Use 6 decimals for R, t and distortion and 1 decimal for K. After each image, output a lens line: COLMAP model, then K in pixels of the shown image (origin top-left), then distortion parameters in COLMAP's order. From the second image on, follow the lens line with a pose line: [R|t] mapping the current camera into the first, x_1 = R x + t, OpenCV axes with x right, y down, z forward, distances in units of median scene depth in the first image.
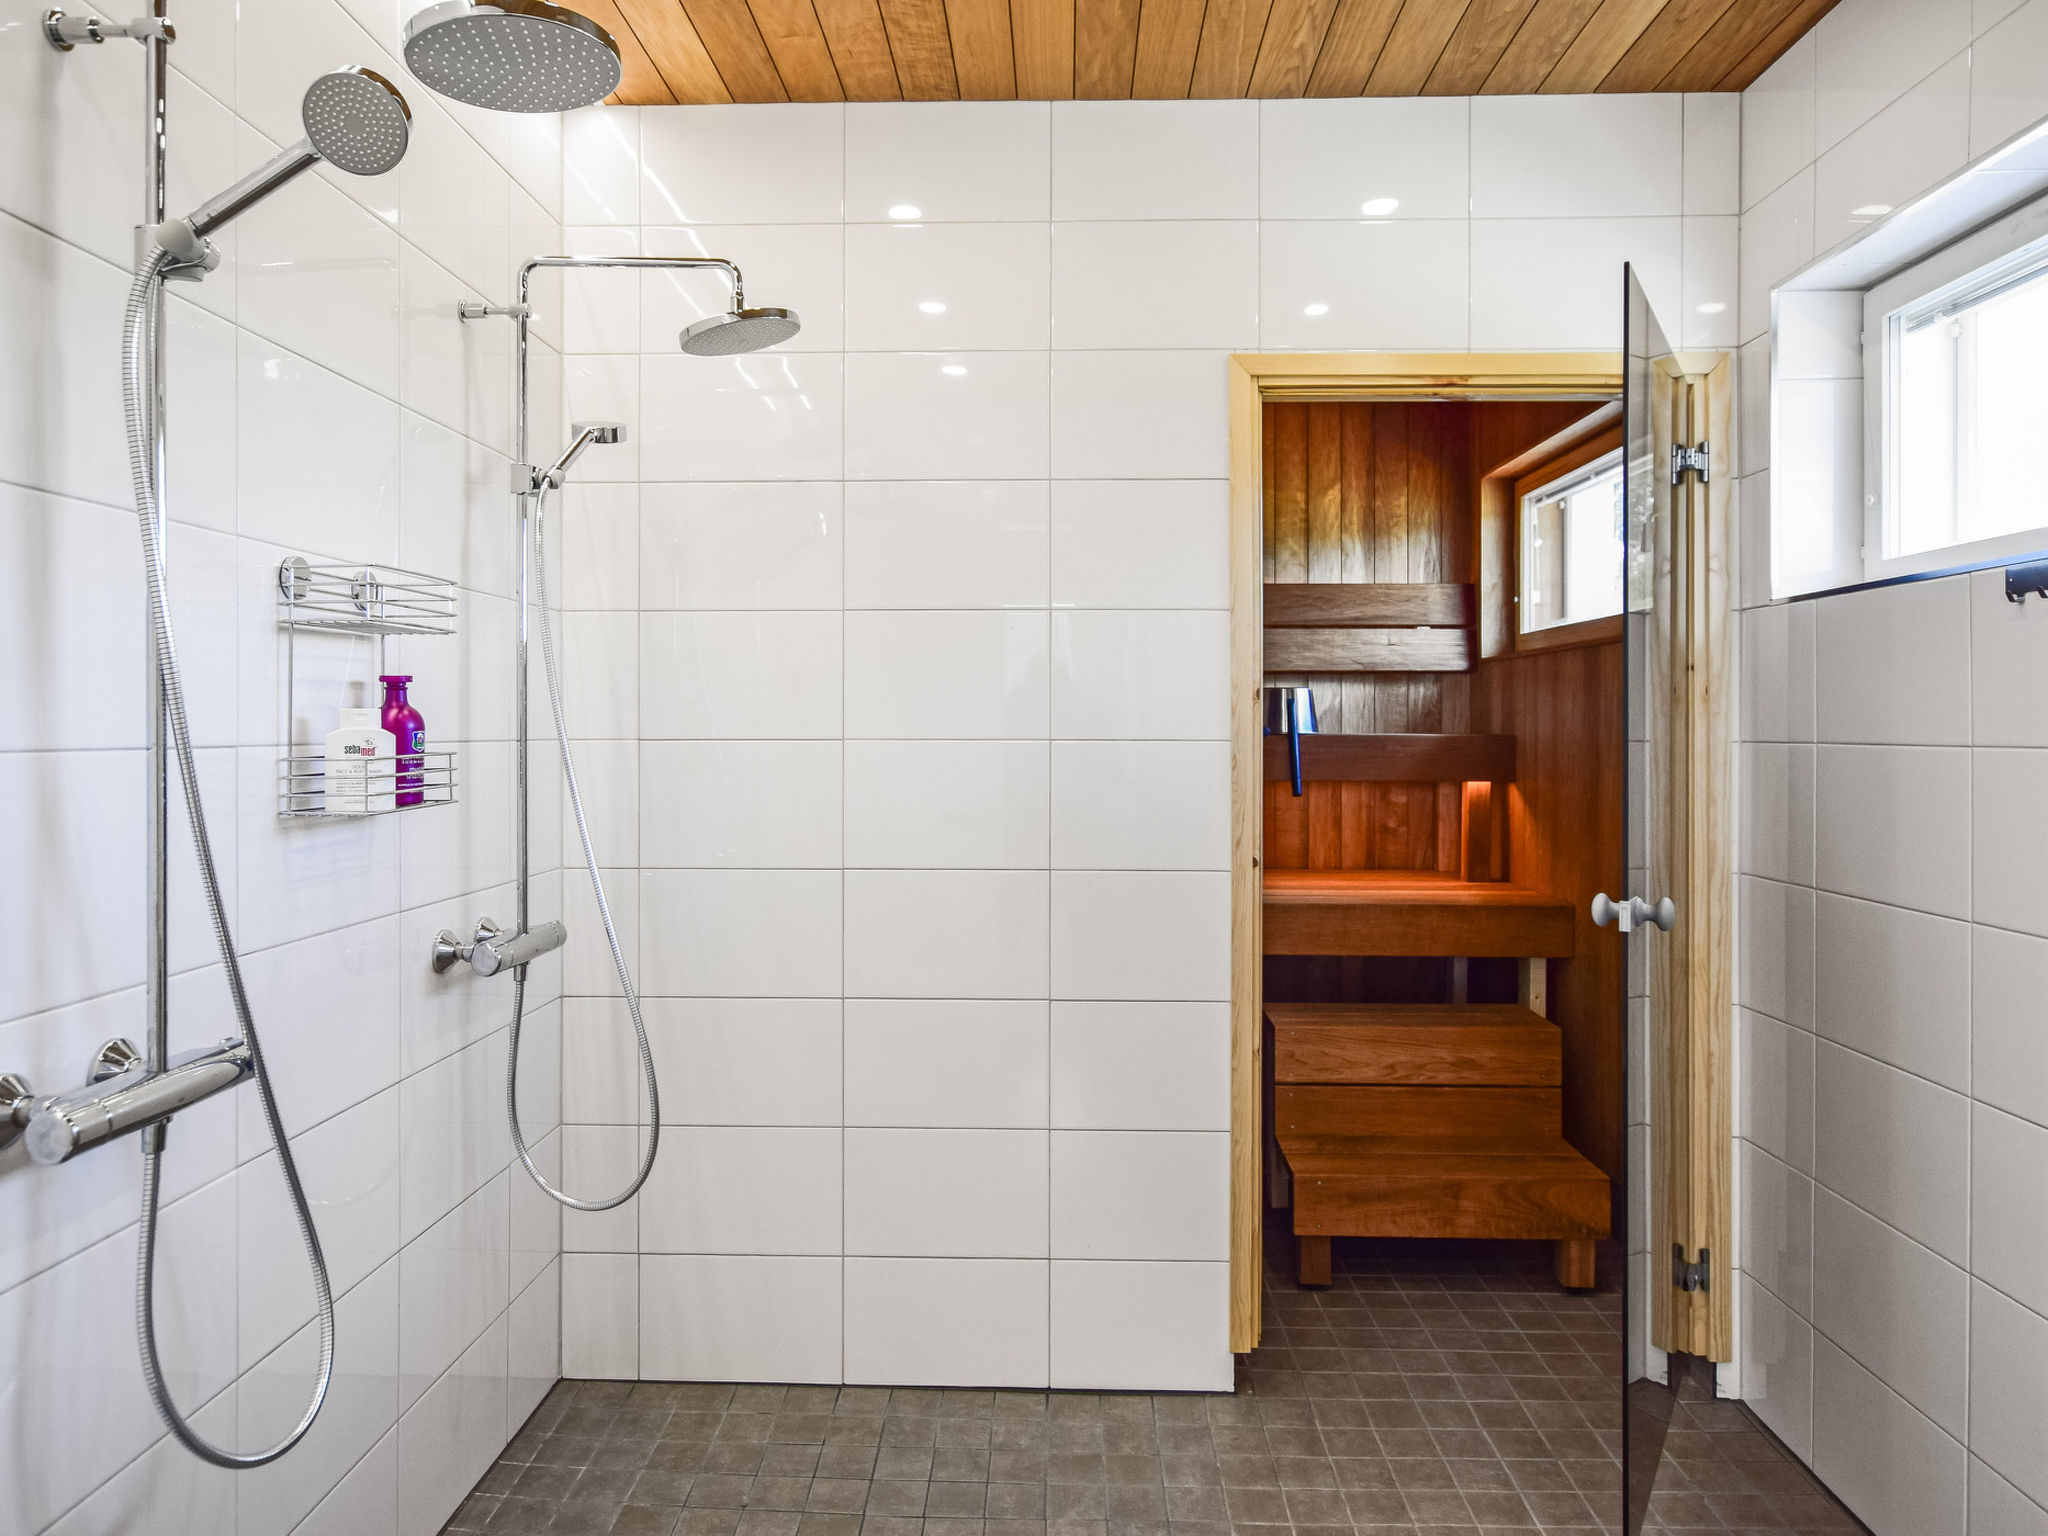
lens RADIAL K [[1411.2, 0, 1021.1], [0, 1411.2, 756.0], [0, 0, 1]] dist [-0.000613, -0.003654]
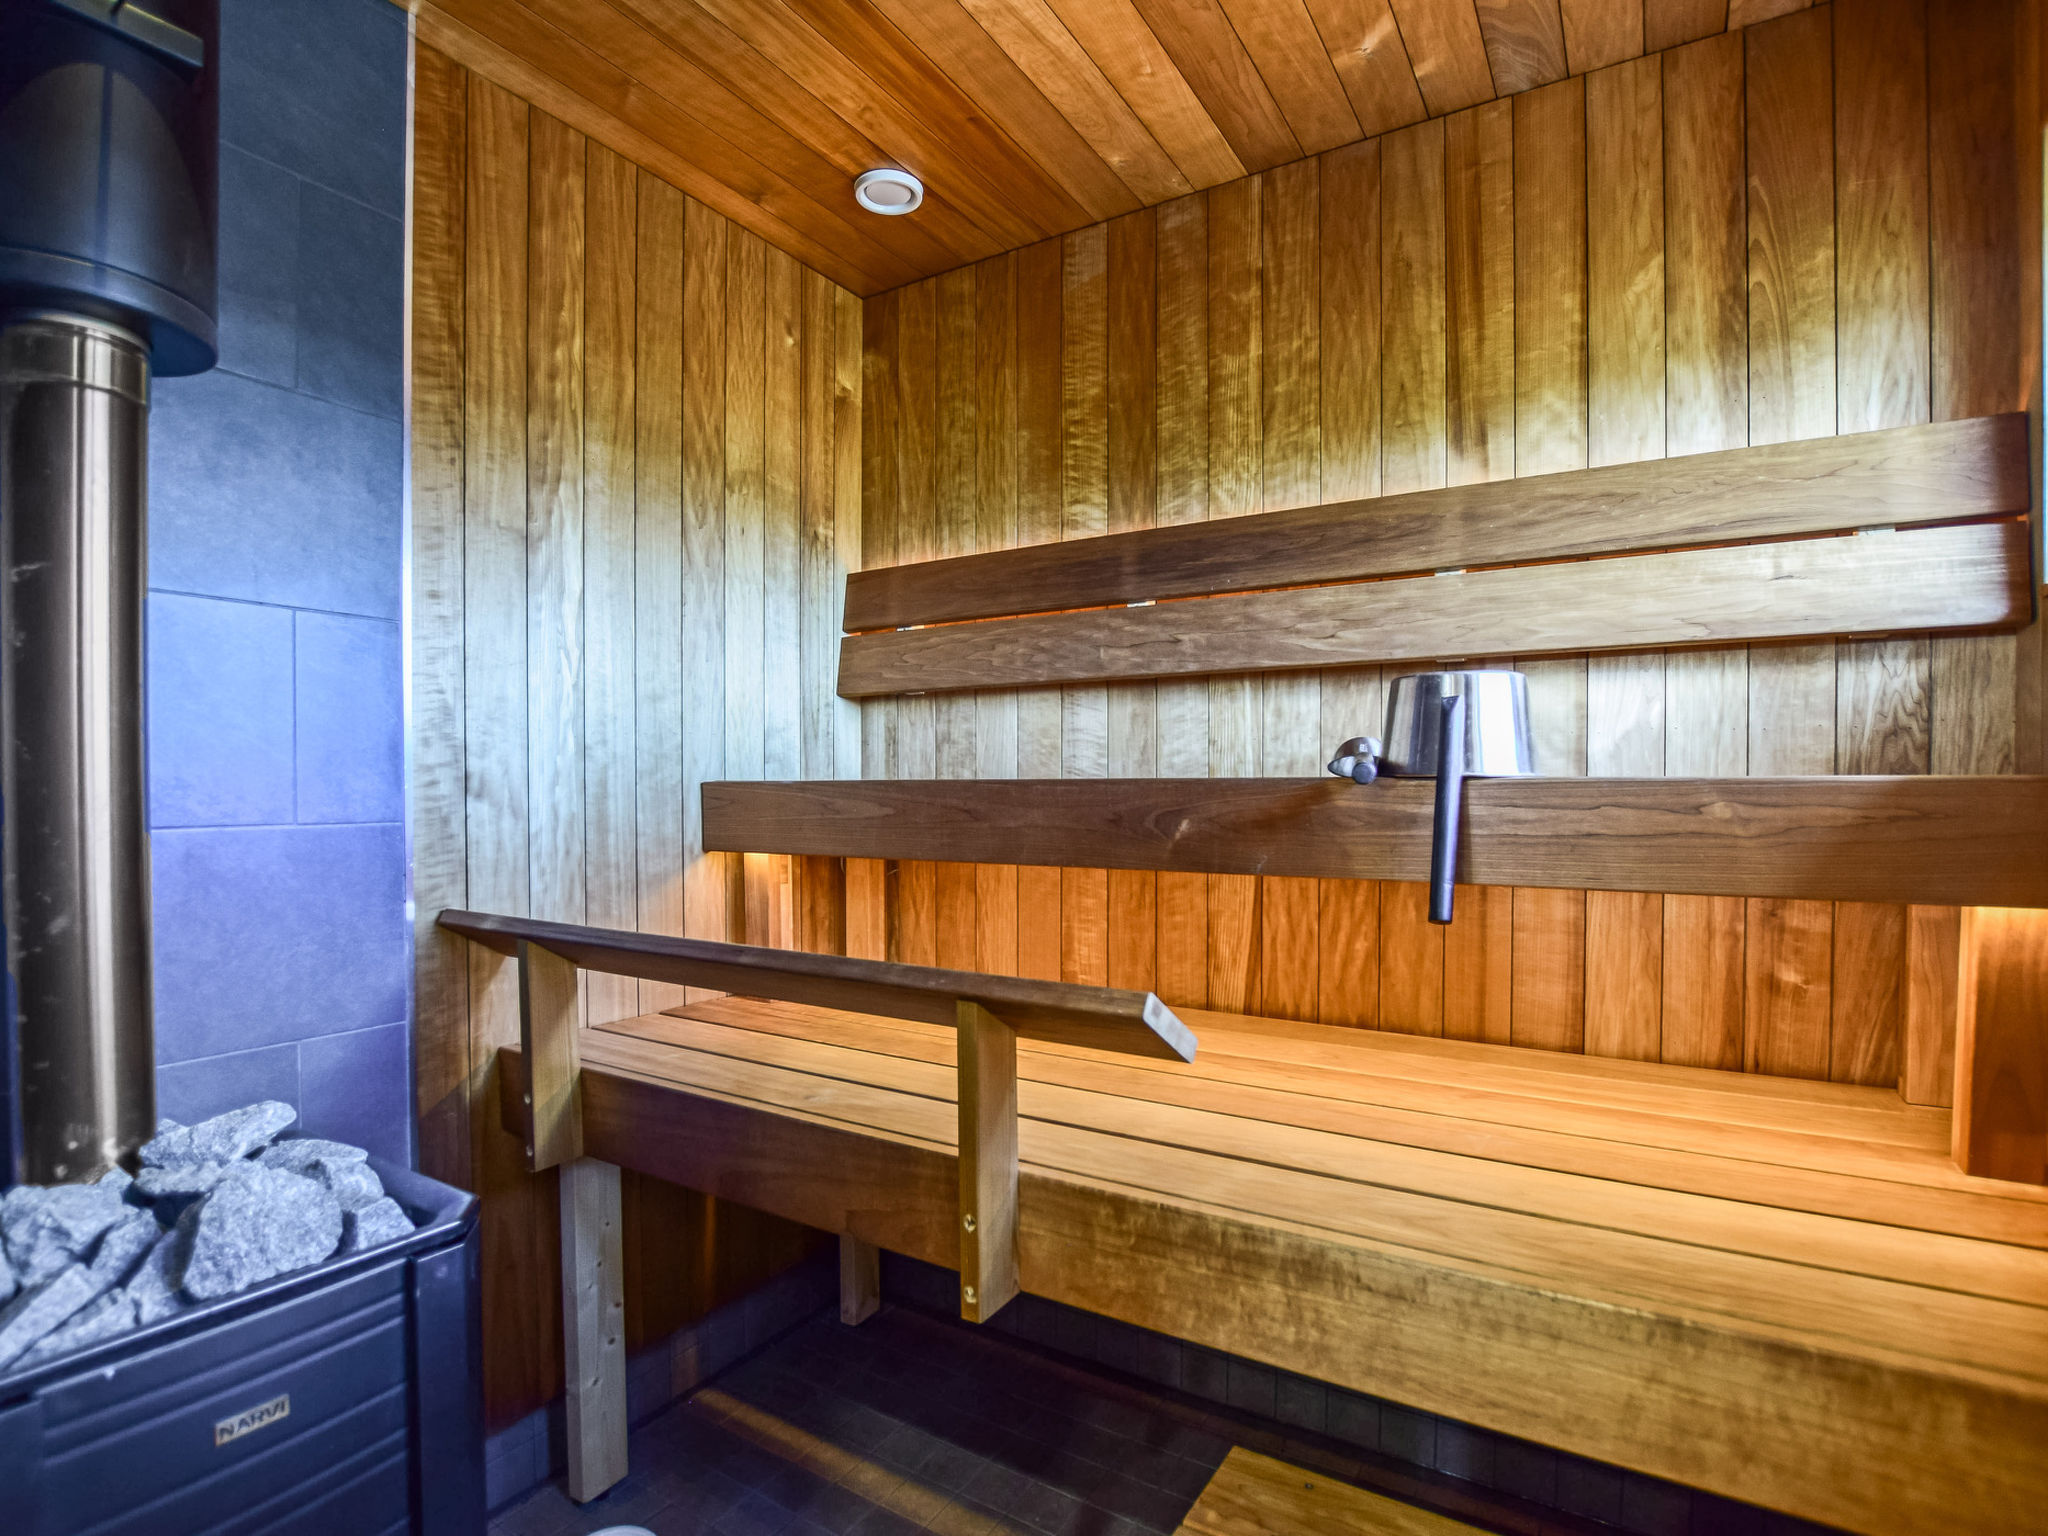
lens RADIAL K [[1033.4, 0, 1038.6], [0, 1033.4, 812.7], [0, 0, 1]] dist [-0.018726, -0.000253]
pose [[0.866128, 0.007794, -0.499762, 0.226647], [-0.004714, 0.999961, 0.007424, -0.005993], [0.499800, -0.004074, 0.866131, 0.620022]]
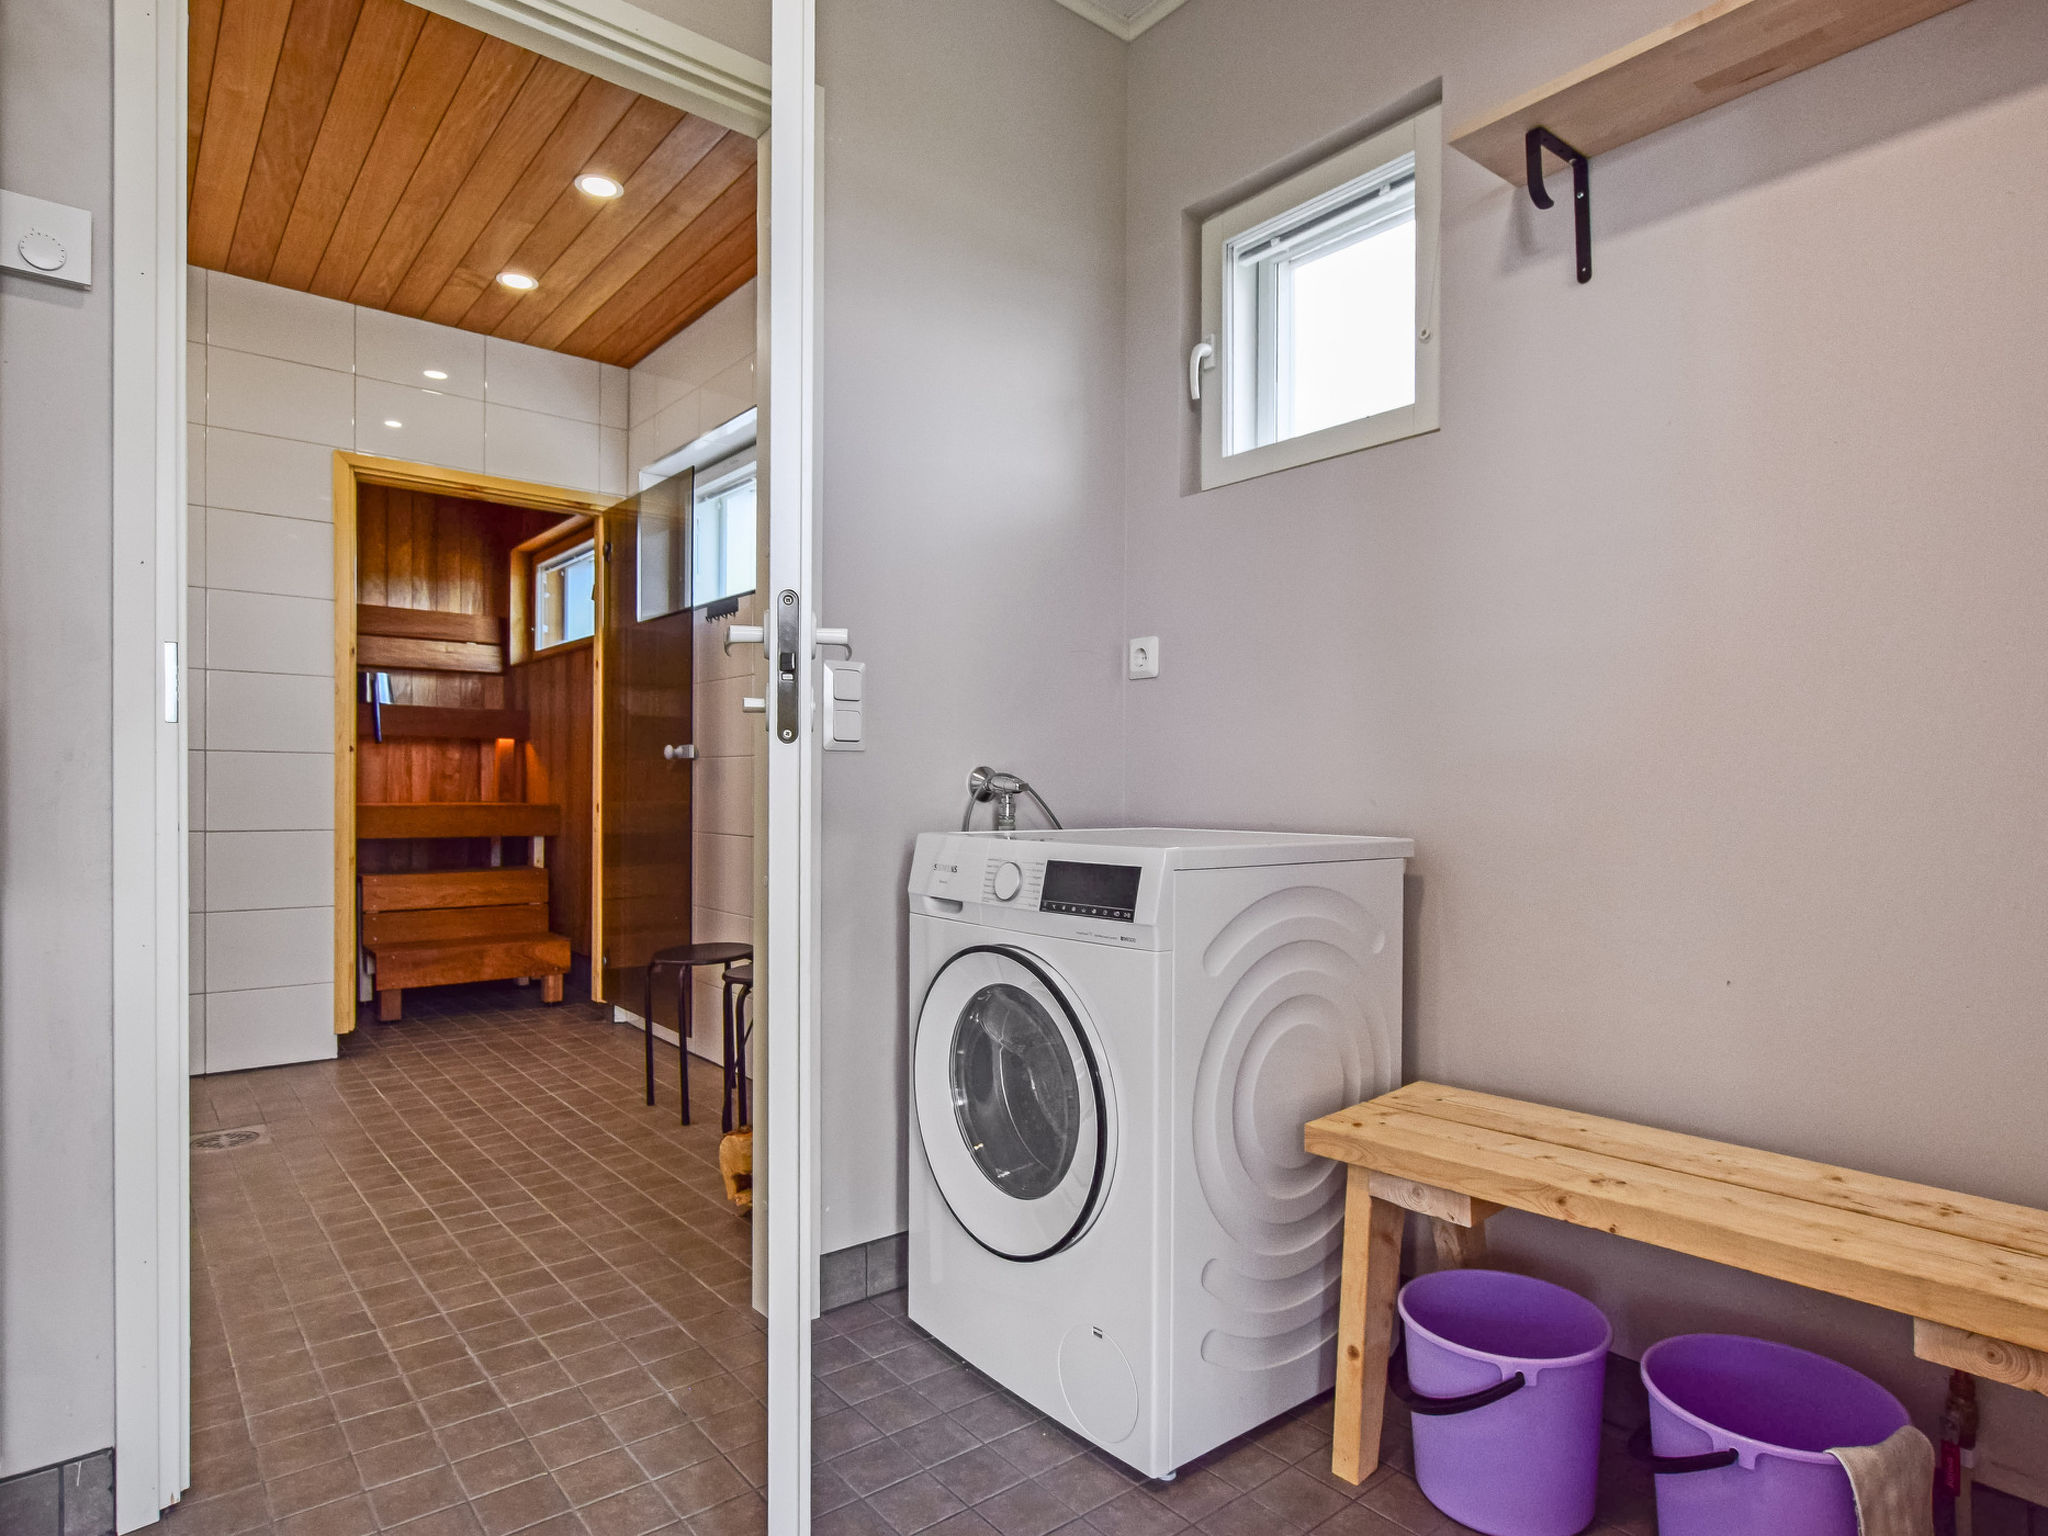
lens RADIAL K [[1142.8, 0, 1029.0], [0, 1142.8, 789.8], [0, 0, 1]] dist [-0.018372, -0.000127]
pose [[0.756975, 0.001115, 0.653443, -0.064910], [0.002600, 0.999985, -0.004719, 0.077920], [-0.653439, 0.005271, 0.756961, -0.338858]]
